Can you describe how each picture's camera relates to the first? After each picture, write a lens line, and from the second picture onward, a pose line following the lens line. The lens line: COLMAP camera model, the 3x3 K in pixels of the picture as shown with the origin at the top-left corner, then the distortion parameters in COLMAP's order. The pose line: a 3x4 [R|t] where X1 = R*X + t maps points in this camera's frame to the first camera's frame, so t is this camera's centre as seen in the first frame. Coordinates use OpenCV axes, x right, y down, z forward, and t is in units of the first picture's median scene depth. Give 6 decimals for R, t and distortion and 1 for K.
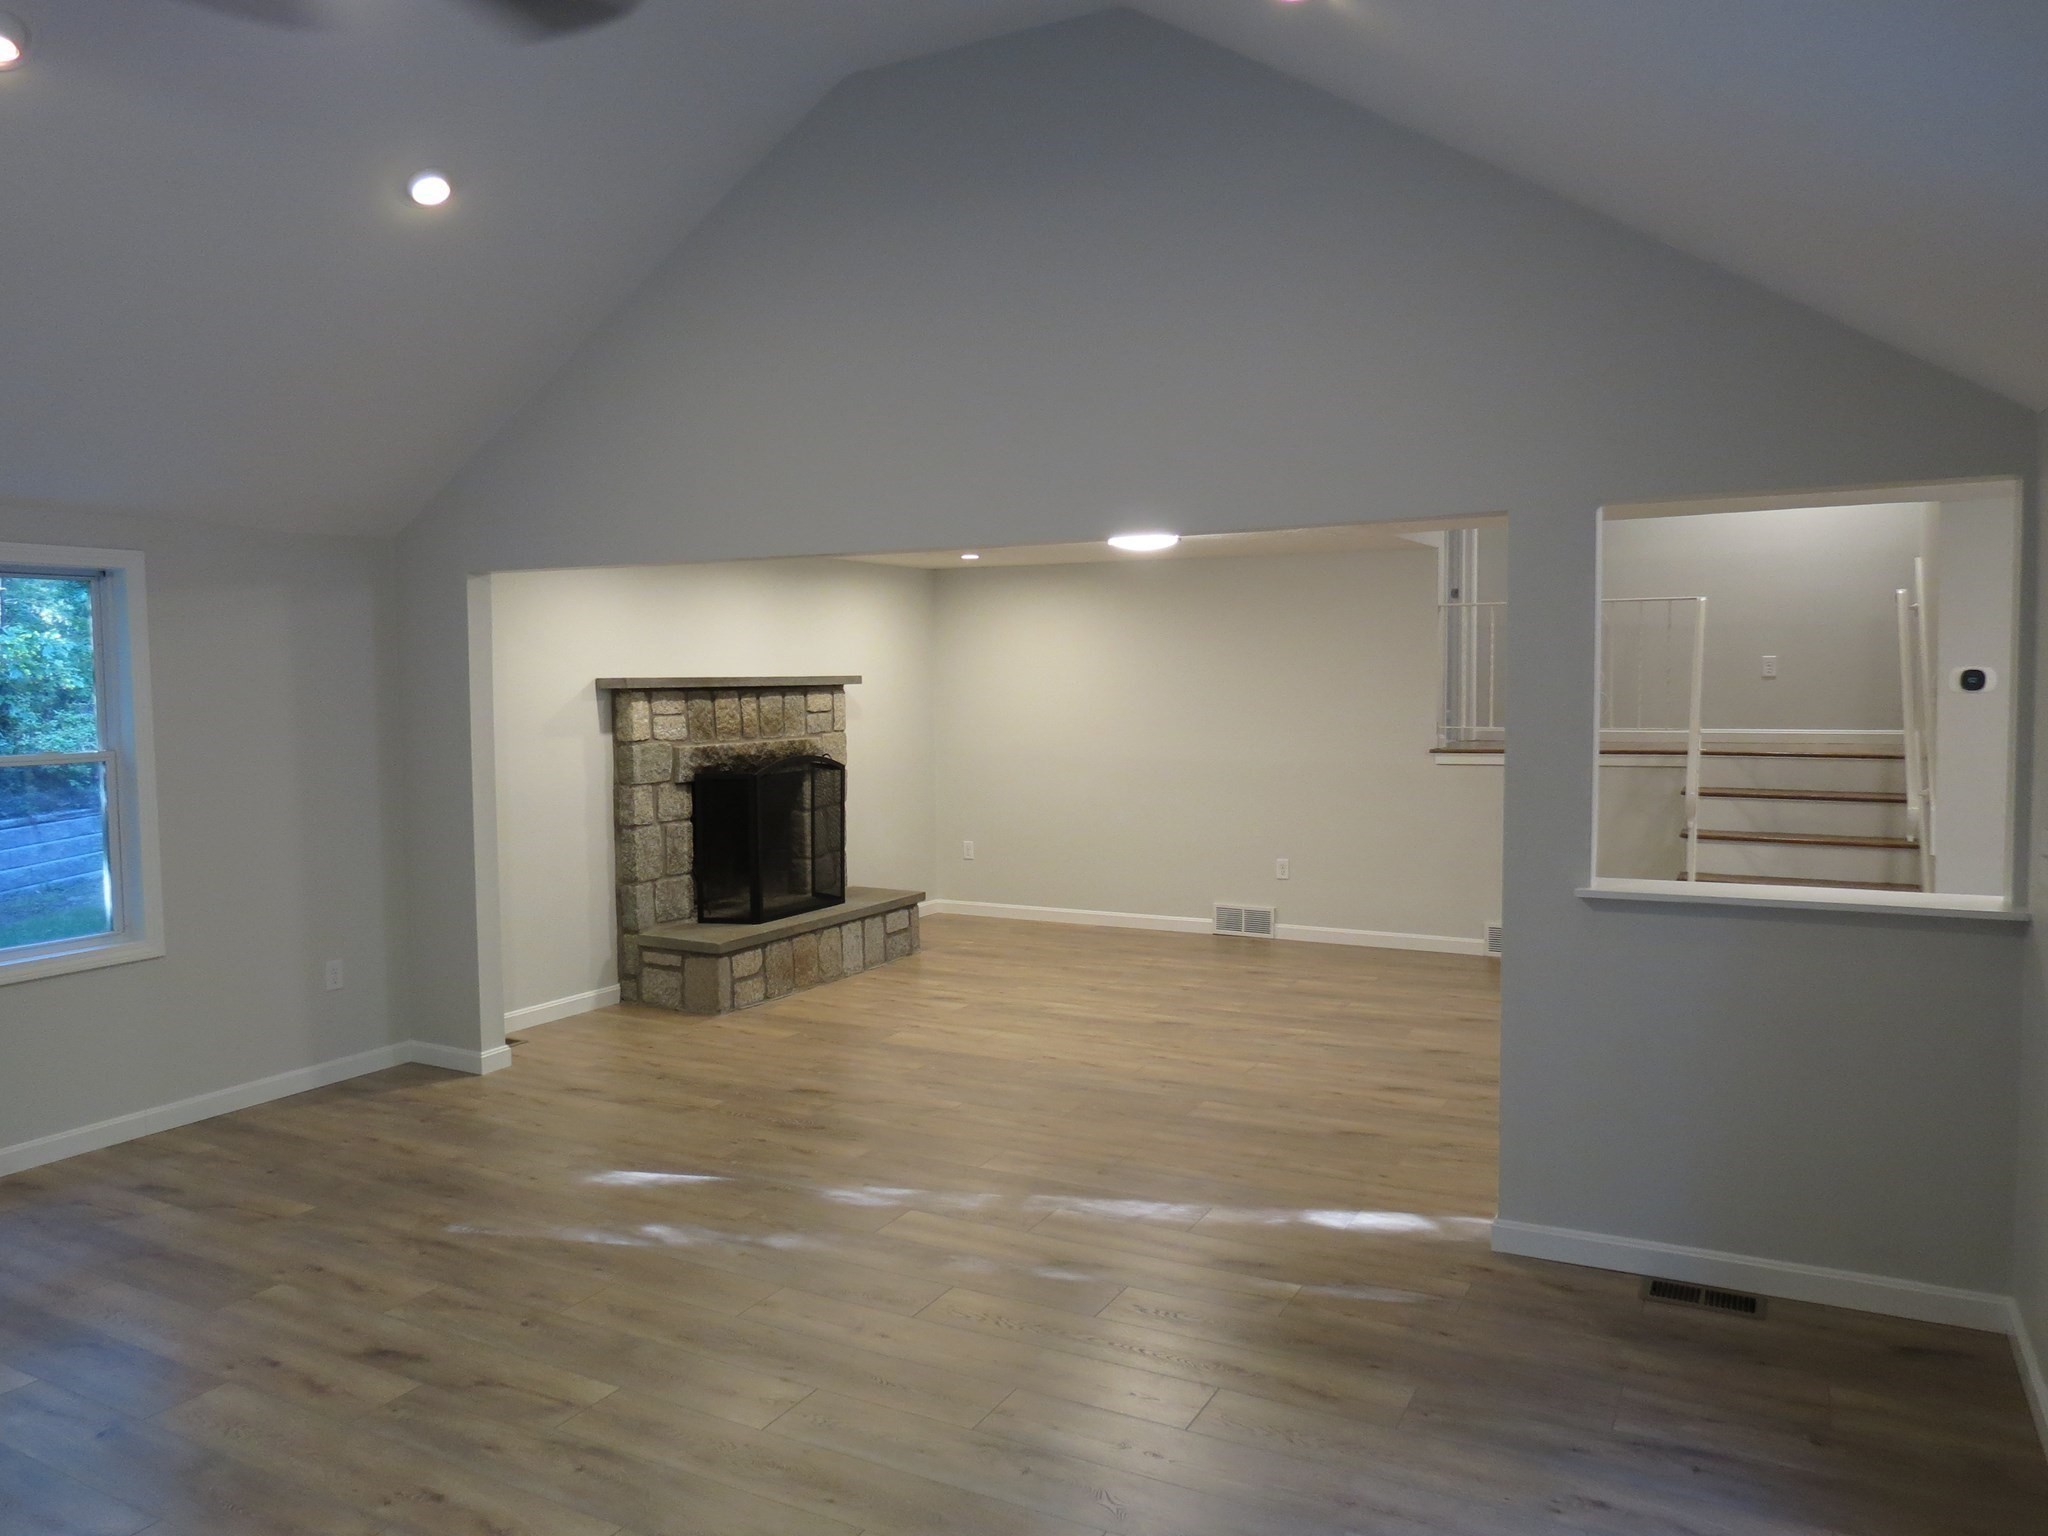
lens RADIAL K [[1467.2, 0, 1024.0], [0, 1467.2, 768.0], [0, 0, 1]] dist [-0.004458, -0.003553]
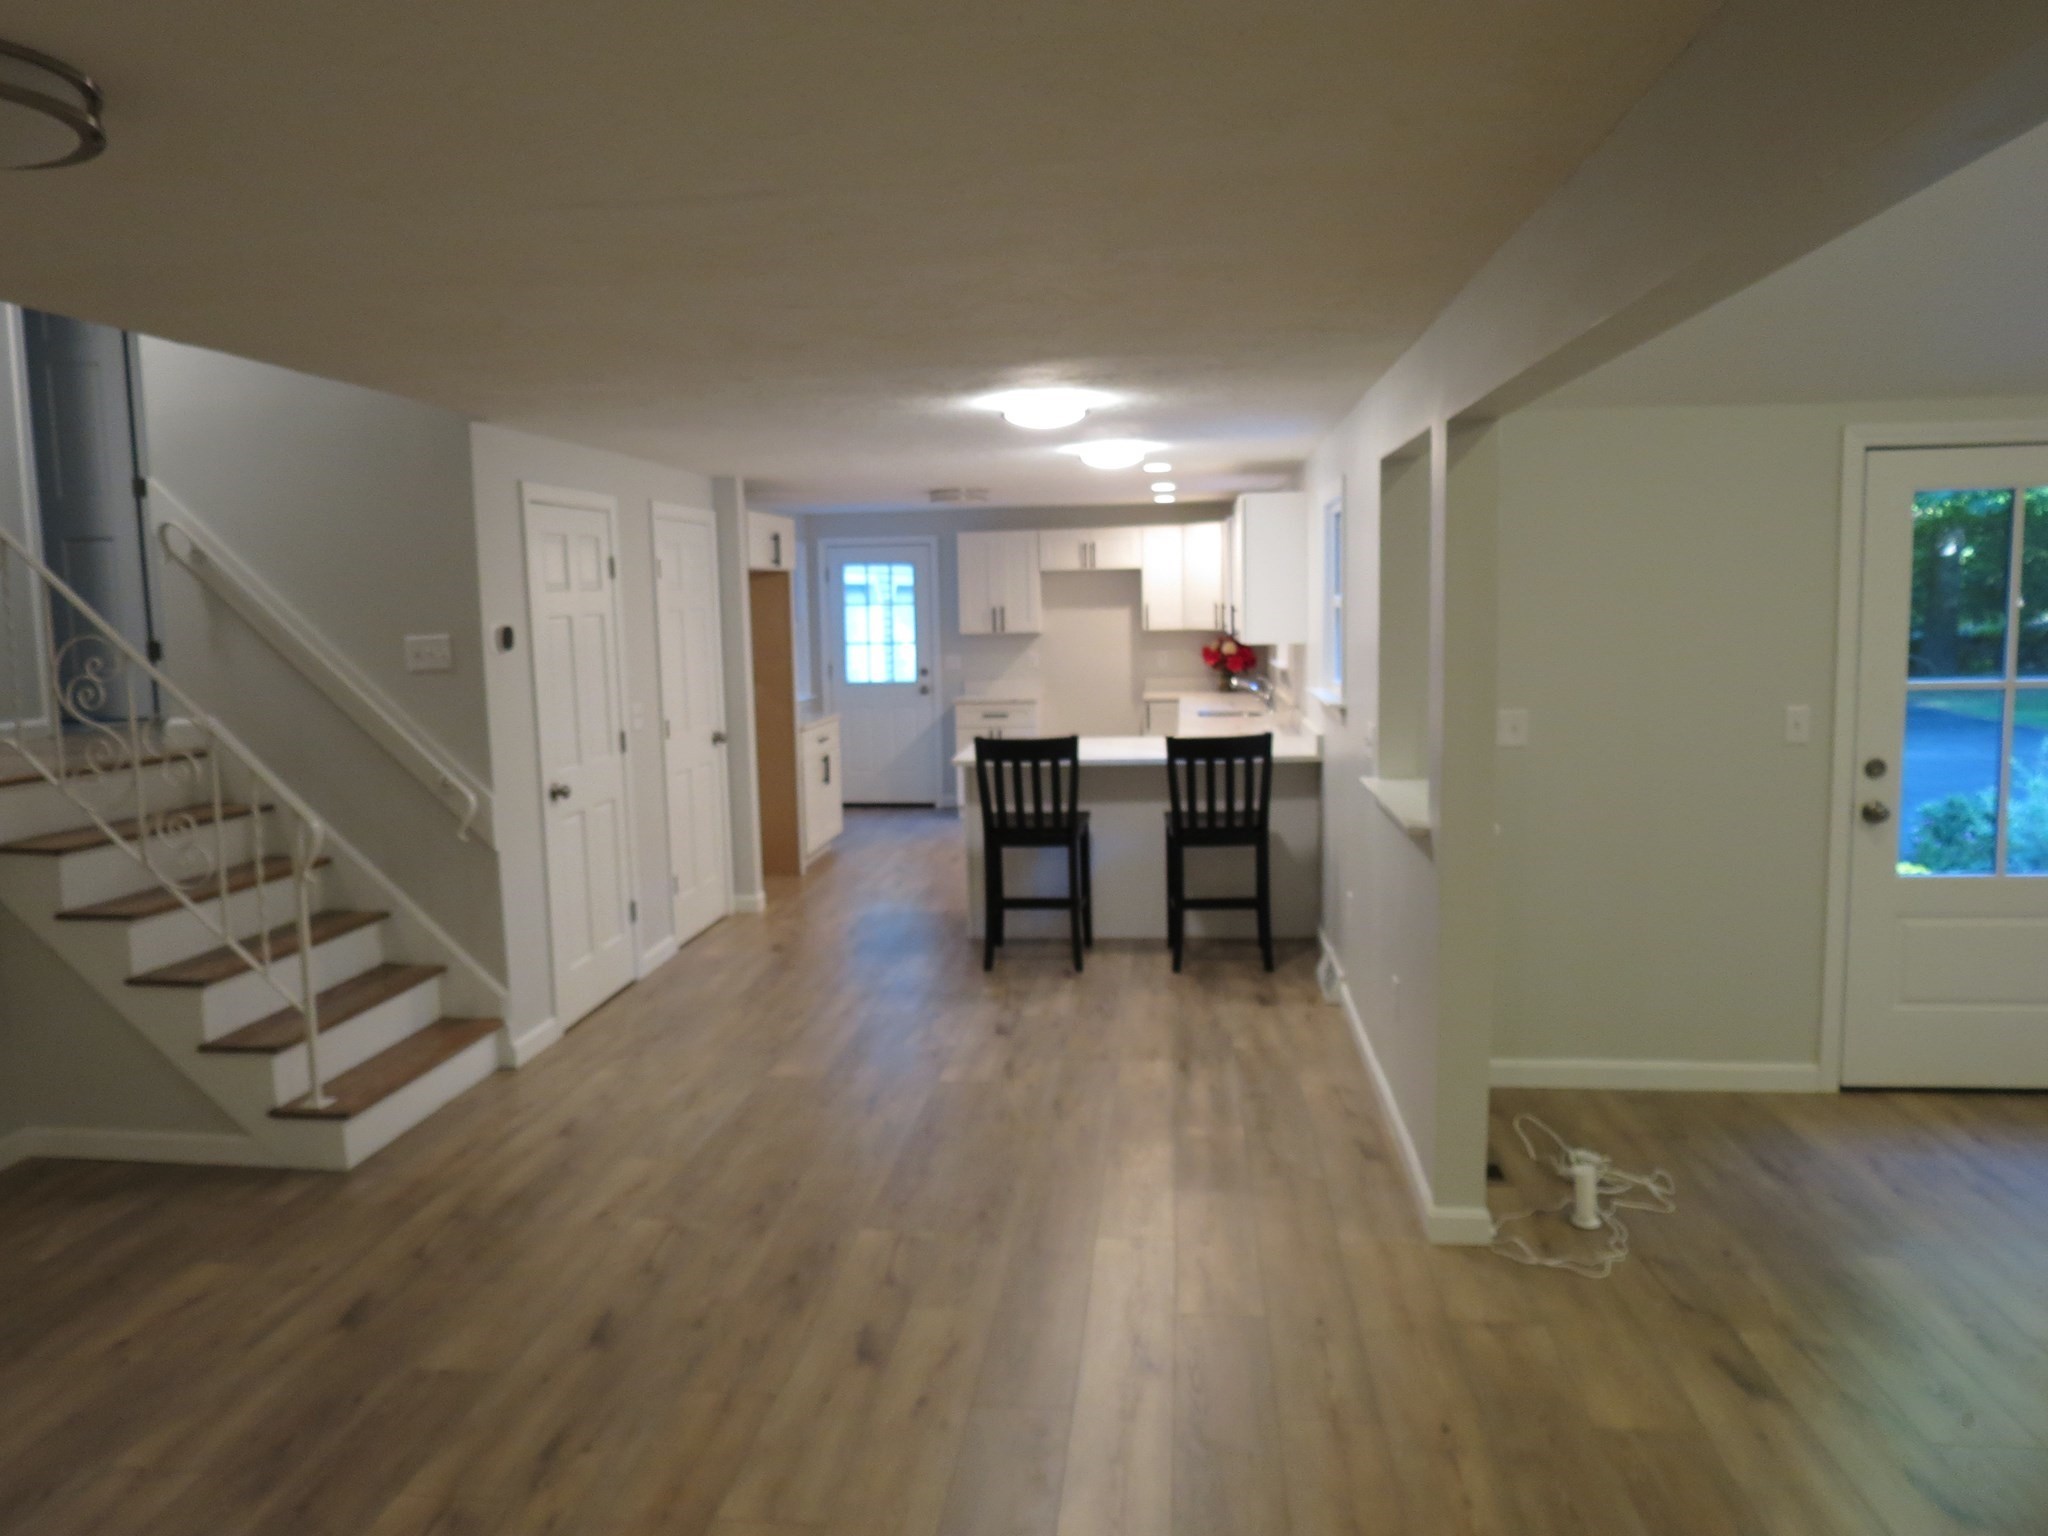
lens RADIAL K [[1467.2, 0, 1024.0], [0, 1467.2, 768.0], [0, 0, 1]] dist [-0.004458, -0.003553]
pose [[-0.362761, -0.088620, 0.927659, -0.218030], [0.082464, 0.988510, 0.126680, -0.054470], [-0.928226, 0.122453, -0.351285, 0.853507]]
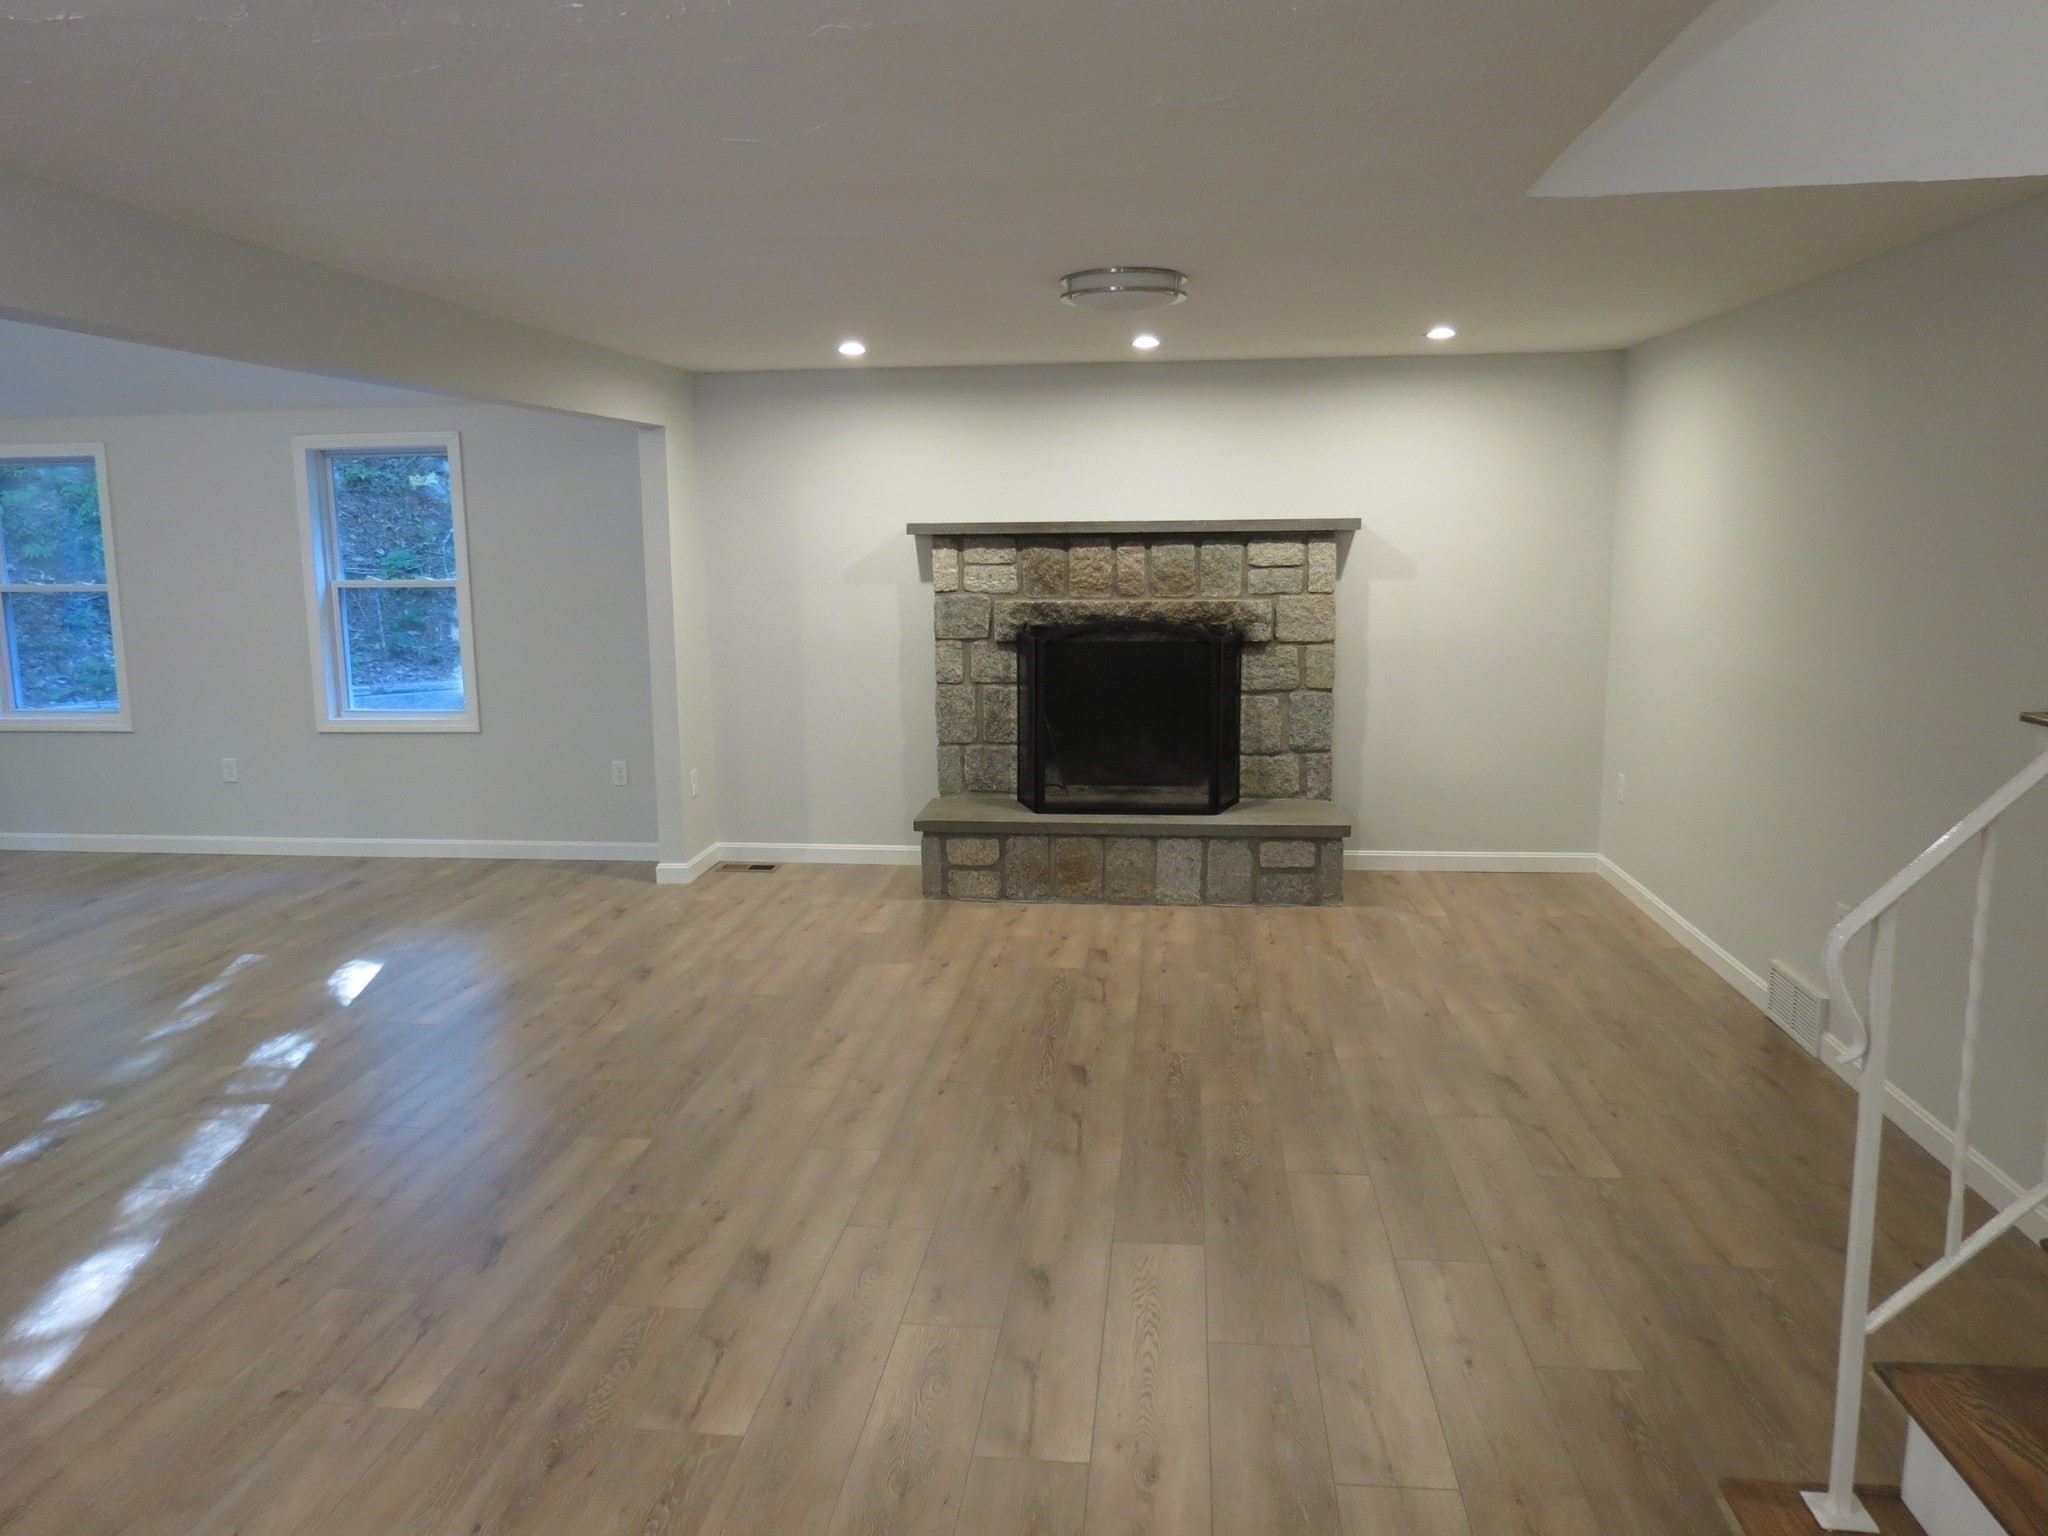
lens RADIAL K [[1467.2, 0, 1024.0], [0, 1467.2, 768.0], [0, 0, 1]] dist [-0.004458, -0.003553]
pose [[0.366070, 0.154266, -0.917712, 0.598848], [-0.053358, 0.988021, 0.144801, -0.043590], [0.929056, -0.004040, 0.369916, 0.676025]]
